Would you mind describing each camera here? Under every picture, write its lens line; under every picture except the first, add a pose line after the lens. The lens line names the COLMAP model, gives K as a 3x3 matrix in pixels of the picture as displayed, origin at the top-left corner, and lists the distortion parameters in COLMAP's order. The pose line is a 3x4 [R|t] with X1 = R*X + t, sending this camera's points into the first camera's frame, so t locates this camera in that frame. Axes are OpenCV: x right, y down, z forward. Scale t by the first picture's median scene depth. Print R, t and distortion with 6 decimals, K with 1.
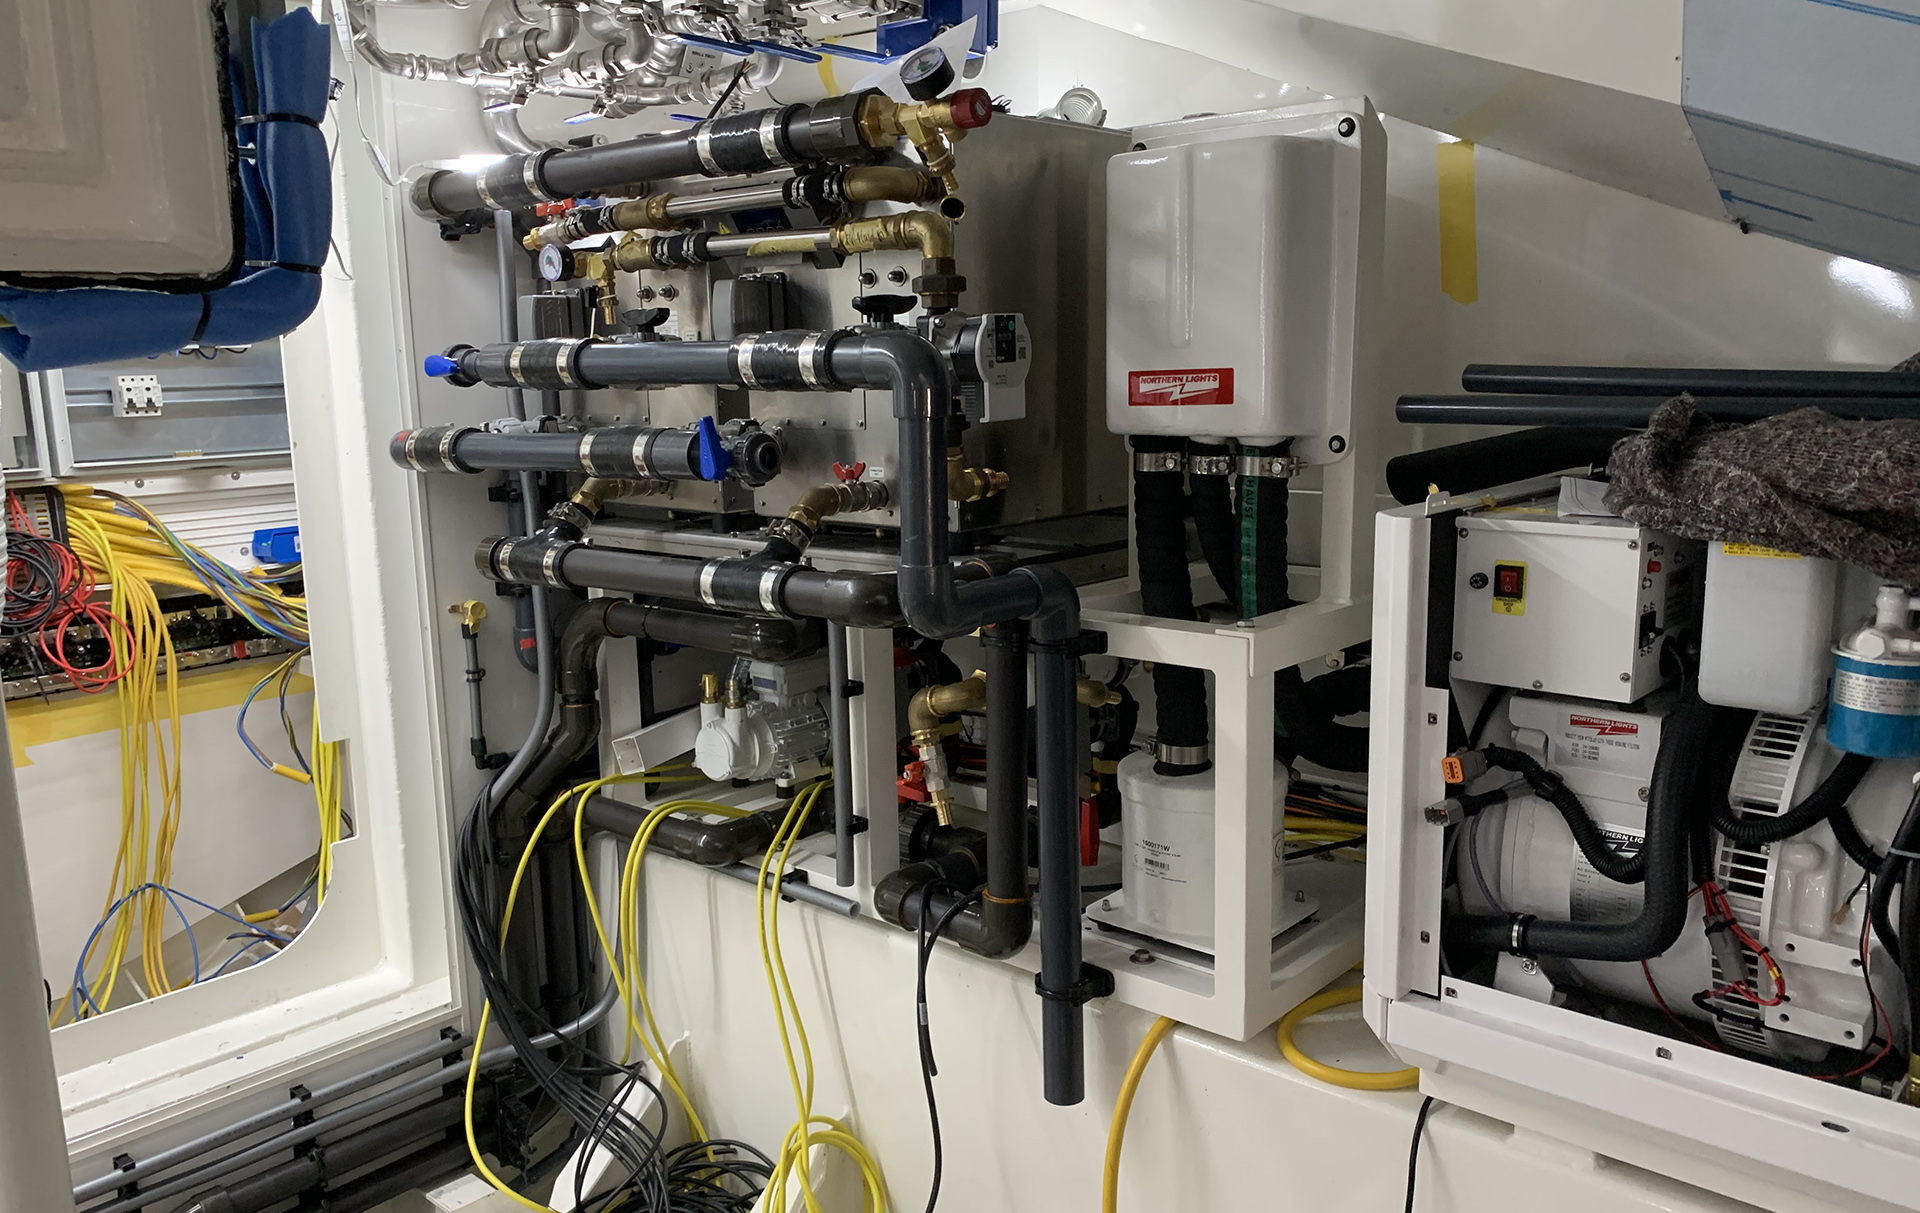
lens RADIAL K [[1455.5, 0, 960.0], [0, 1455.5, 606.5], [0, 0, 1]] dist [0.003120, 0.001563]
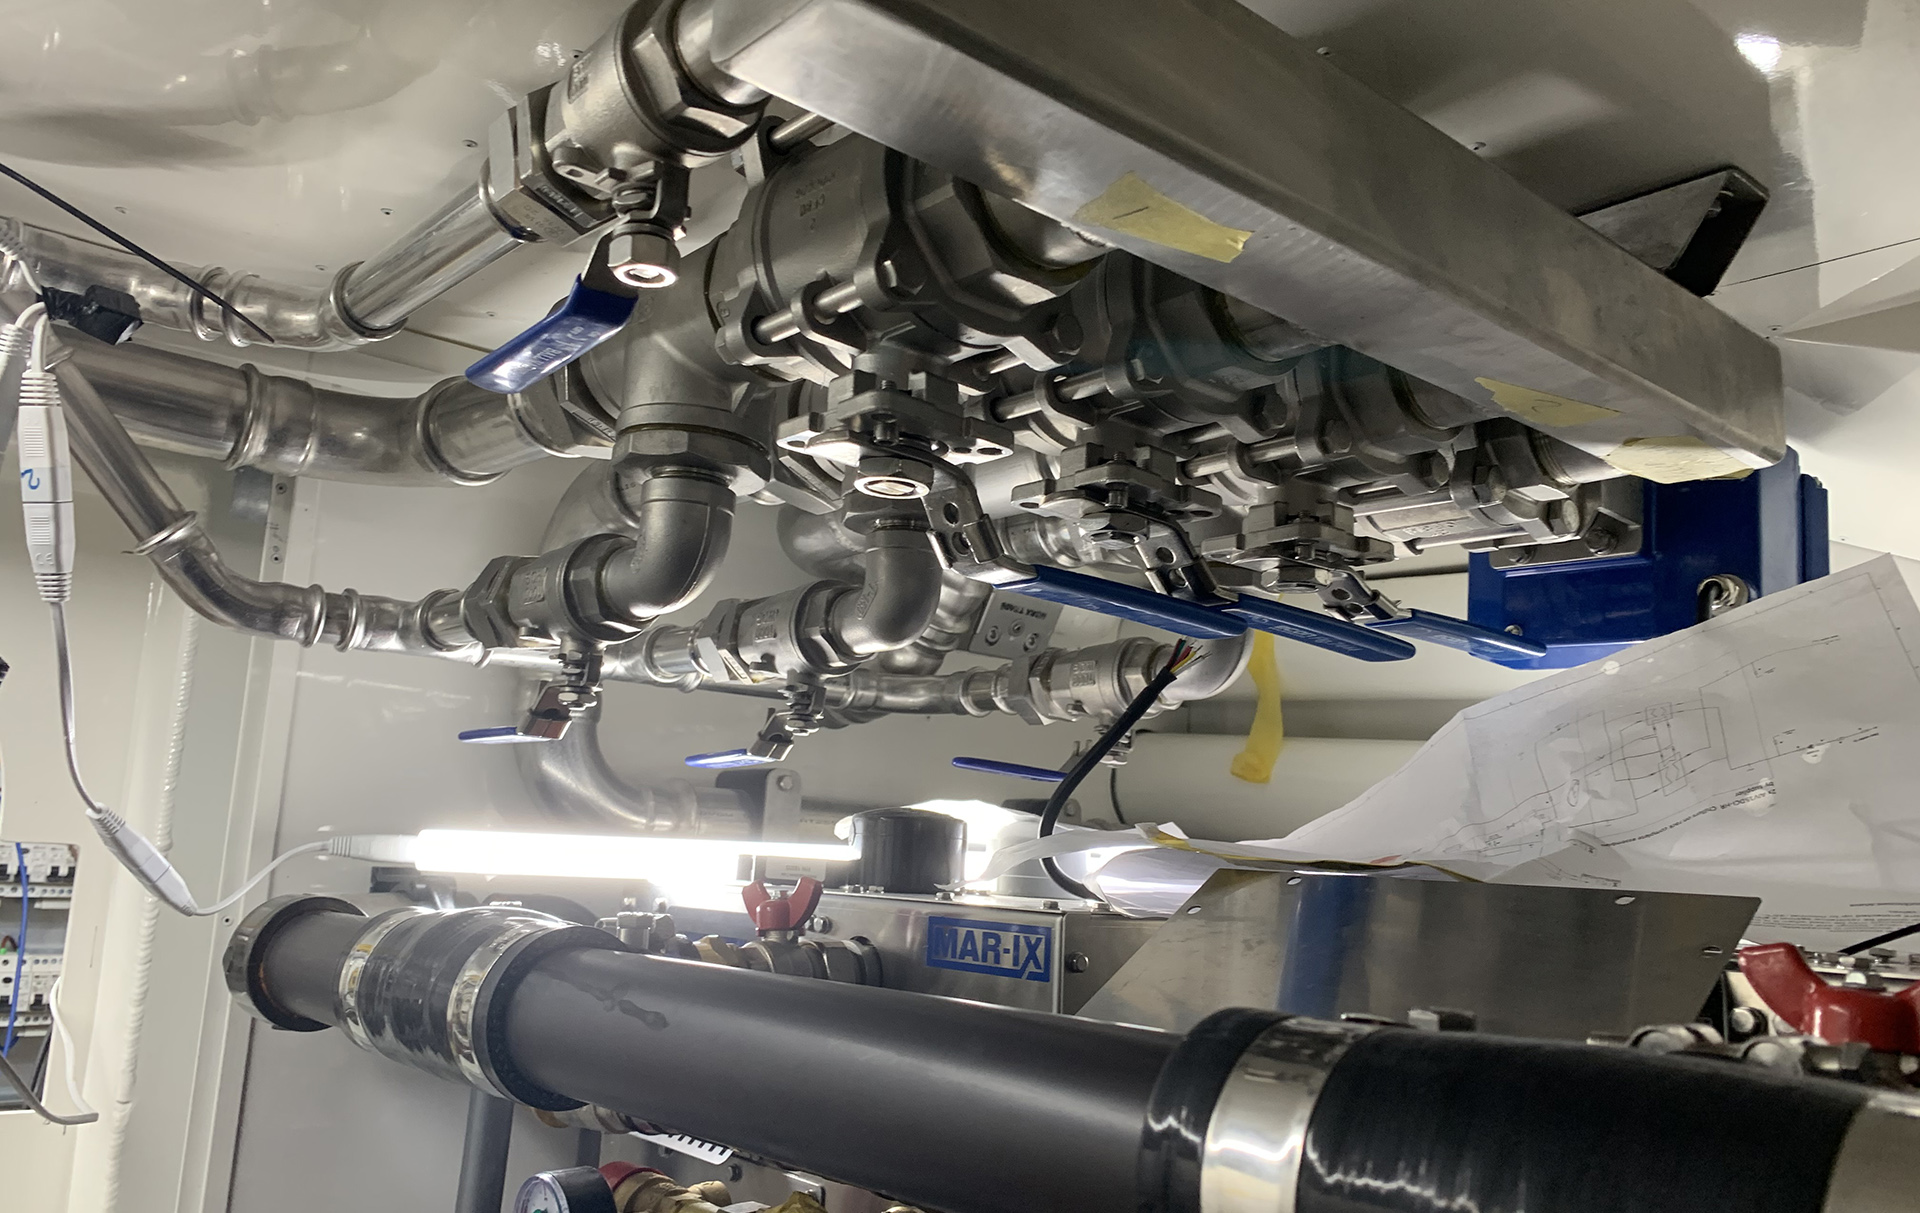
lens RADIAL K [[1514.2, 0, 960.0], [0, 1514.2, 606.5], [0, 0, 1]] dist [-0.000154, -0.000092]
pose [[0.987464, 0.047219, -0.150614, -0.146811], [-0.096346, 0.936136, -0.338182, -0.253478], [0.125026, 0.348454, 0.928950, 0.646677]]
